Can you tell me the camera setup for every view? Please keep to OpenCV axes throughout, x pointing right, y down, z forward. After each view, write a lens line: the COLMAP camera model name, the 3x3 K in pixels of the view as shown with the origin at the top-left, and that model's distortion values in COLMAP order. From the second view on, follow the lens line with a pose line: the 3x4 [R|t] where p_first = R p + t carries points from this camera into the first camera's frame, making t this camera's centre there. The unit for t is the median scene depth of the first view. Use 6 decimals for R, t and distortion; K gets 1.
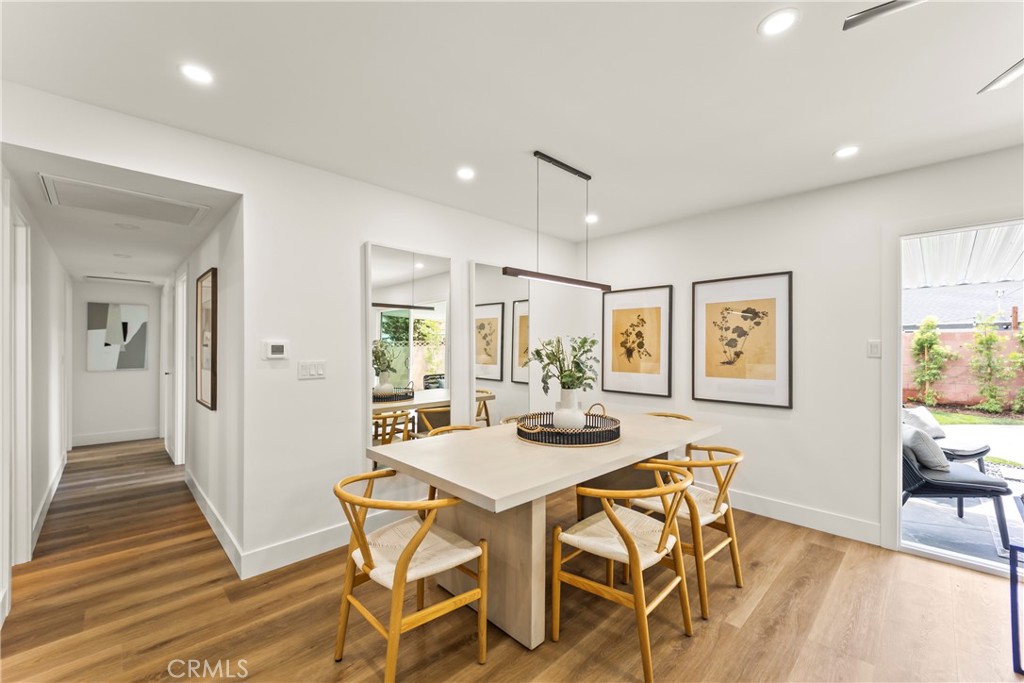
lens RADIAL K [[410.8, 0, 507.9], [0, 410.8, 348.8], [0, 0, 1]] dist [0.016090, -0.006696]
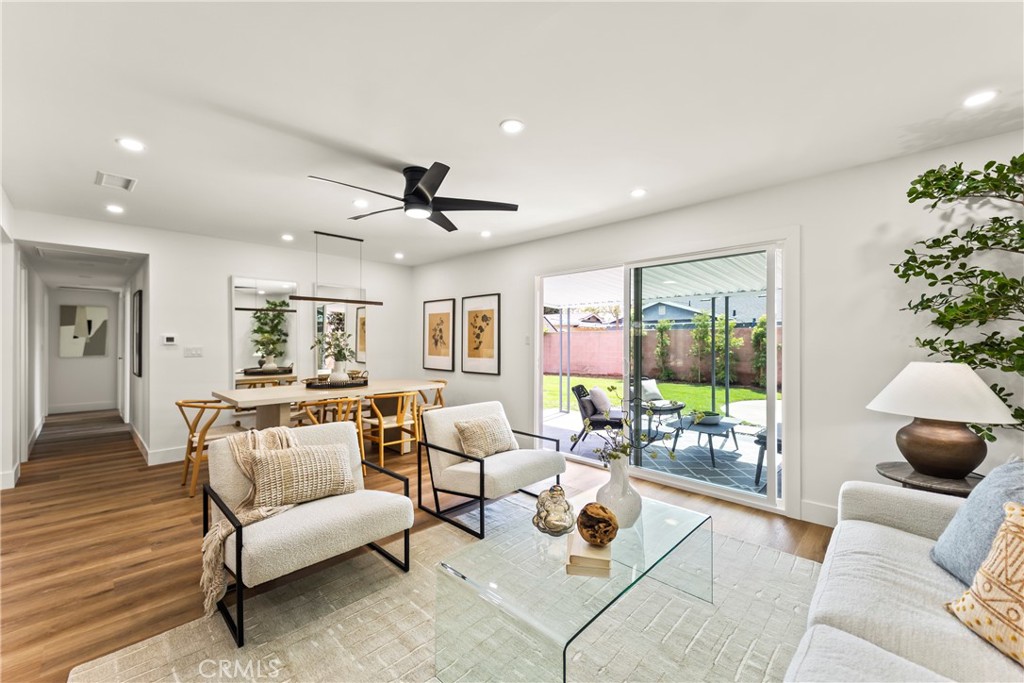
lens RADIAL K [[410.8, 0, 505.3], [0, 410.8, 340.0], [0, 0, 1]] dist [0.016090, -0.006696]
pose [[0.999529, 0.000090, 0.030687, 0.563487], [0.000065, 0.999987, -0.005063, 0.008586], [-0.030687, 0.005062, 0.999516, -0.564475]]
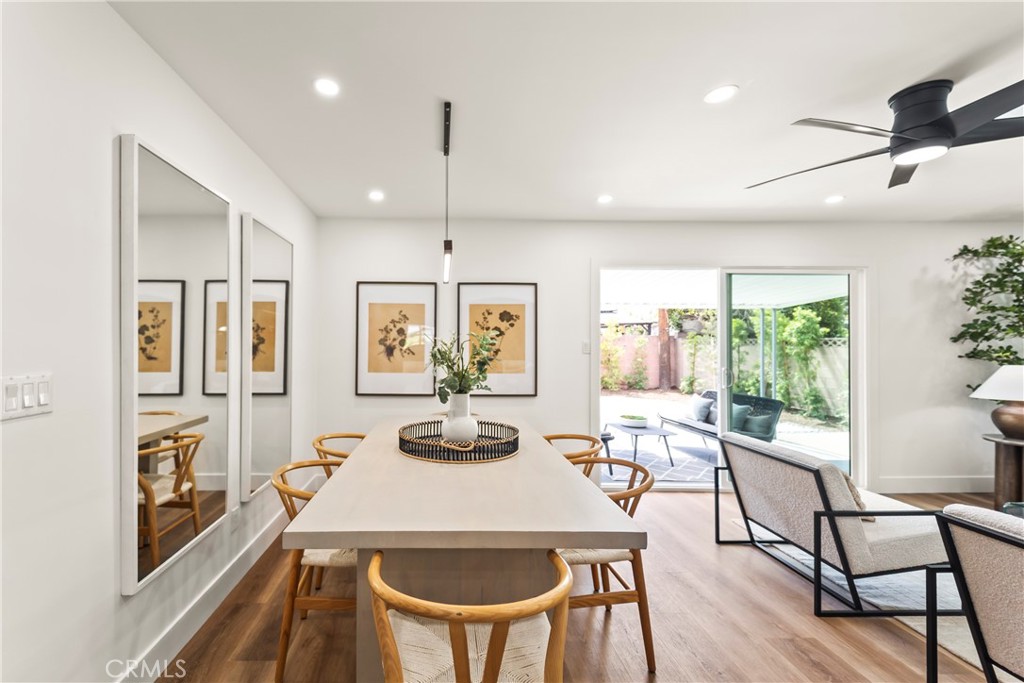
lens RADIAL K [[432.3, 0, 439.0], [0, 432.3, 345.6], [0, 0, 1]] dist [-0.003743, -0.002714]
pose [[0.701987, 0.002785, 0.712185, -0.356736], [-0.001558, 0.999996, -0.002374, -0.000690], [-0.712188, 0.000557, 0.701988, 0.270291]]
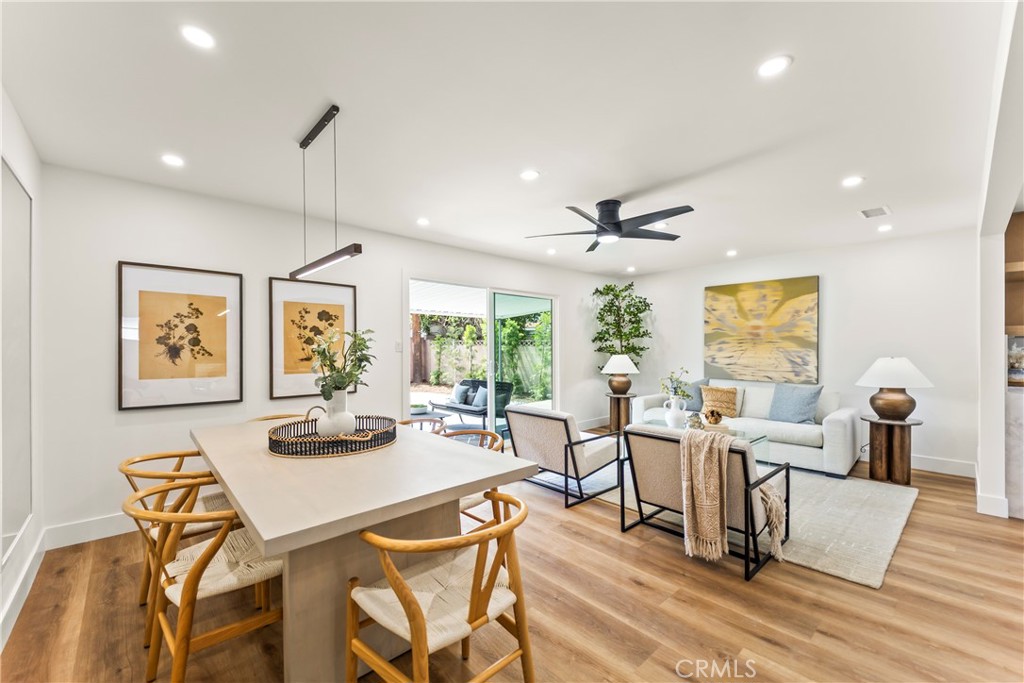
lens RADIAL K [[410.8, 0, 513.5], [0, 410.8, 351.6], [0, 0, 1]] dist [0.016090, -0.006696]
pose [[0.022851, -0.011564, 0.999672, -0.499201], [0.004988, 0.999922, 0.011453, 0.003822], [-0.999726, 0.004724, 0.022907, 0.410975]]
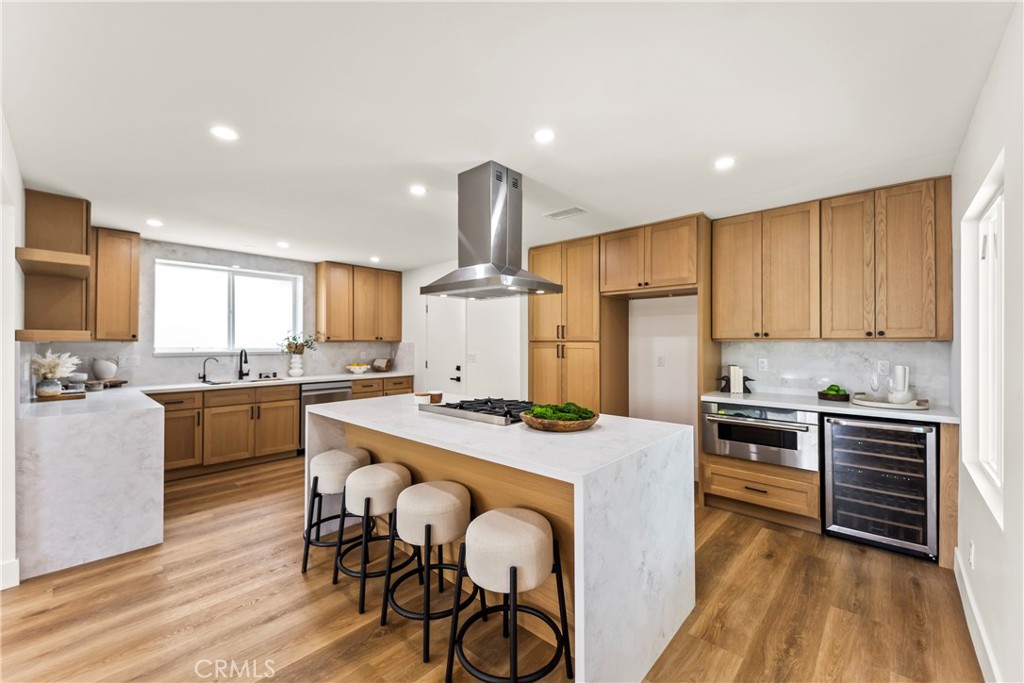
lens RADIAL K [[410.8, 0, 507.2], [0, 410.8, 339.9], [0, 0, 1]] dist [0.016090, -0.006696]
pose [[-0.998744, -0.001307, -0.050084, -0.352262], [-0.001177, 0.999996, -0.002629, -0.019732], [0.050088, -0.002567, -0.998742, 0.092828]]
